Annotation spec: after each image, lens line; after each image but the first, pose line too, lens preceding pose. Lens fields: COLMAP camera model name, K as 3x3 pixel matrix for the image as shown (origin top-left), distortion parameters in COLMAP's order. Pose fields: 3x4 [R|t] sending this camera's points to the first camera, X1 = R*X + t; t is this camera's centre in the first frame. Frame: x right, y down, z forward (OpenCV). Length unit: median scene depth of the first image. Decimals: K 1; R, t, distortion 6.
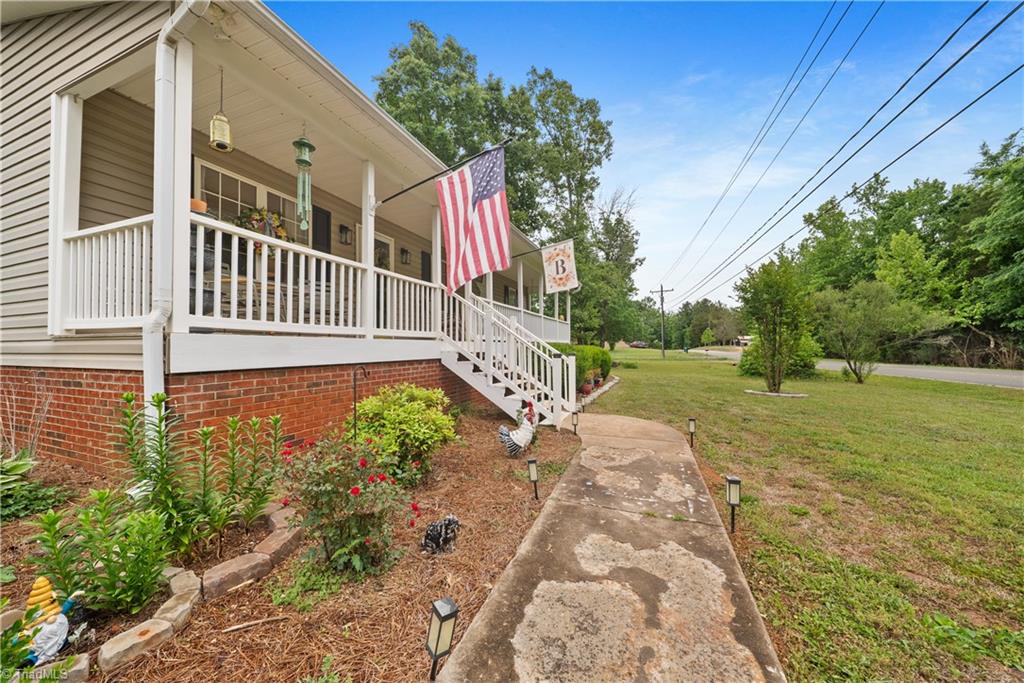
lens RADIAL K [[360.0, 0, 508.1], [0, 360.0, 348.0], [0, 0, 1]] dist [-0.000691, -0.003241]
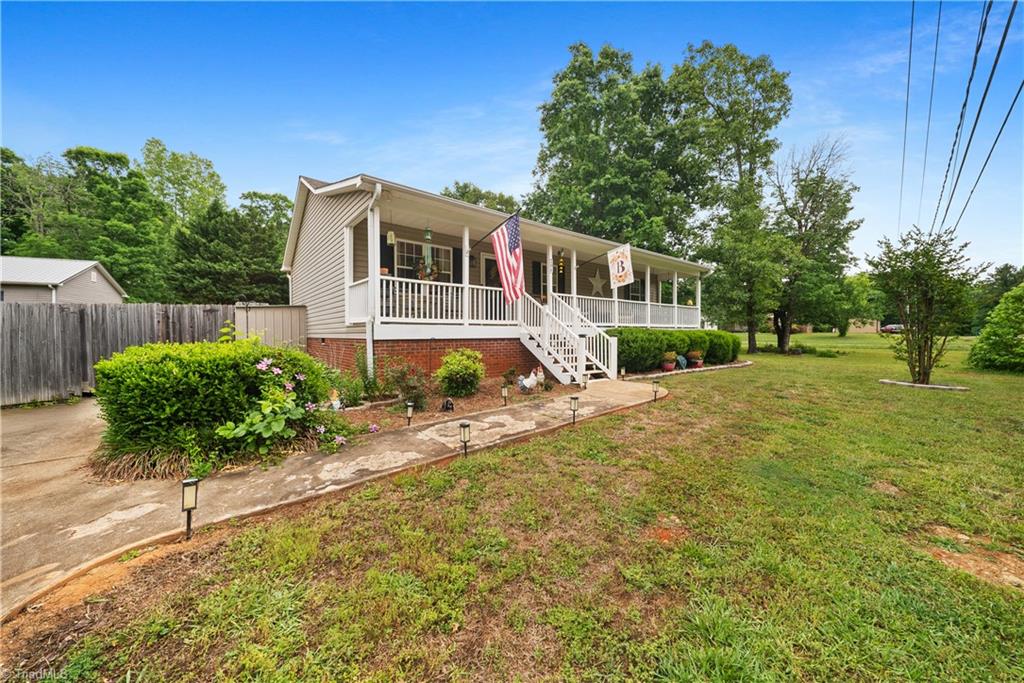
lens RADIAL K [[335.8, 0, 506.3], [0, 335.8, 342.7], [0, 0, 1]] dist [0.000211, -0.000091]
pose [[0.875537, 0.011649, -0.483011, 0.514708], [0.000996, 0.999664, 0.025915, 0.013822], [0.483151, -0.023170, 0.875230, -0.318463]]
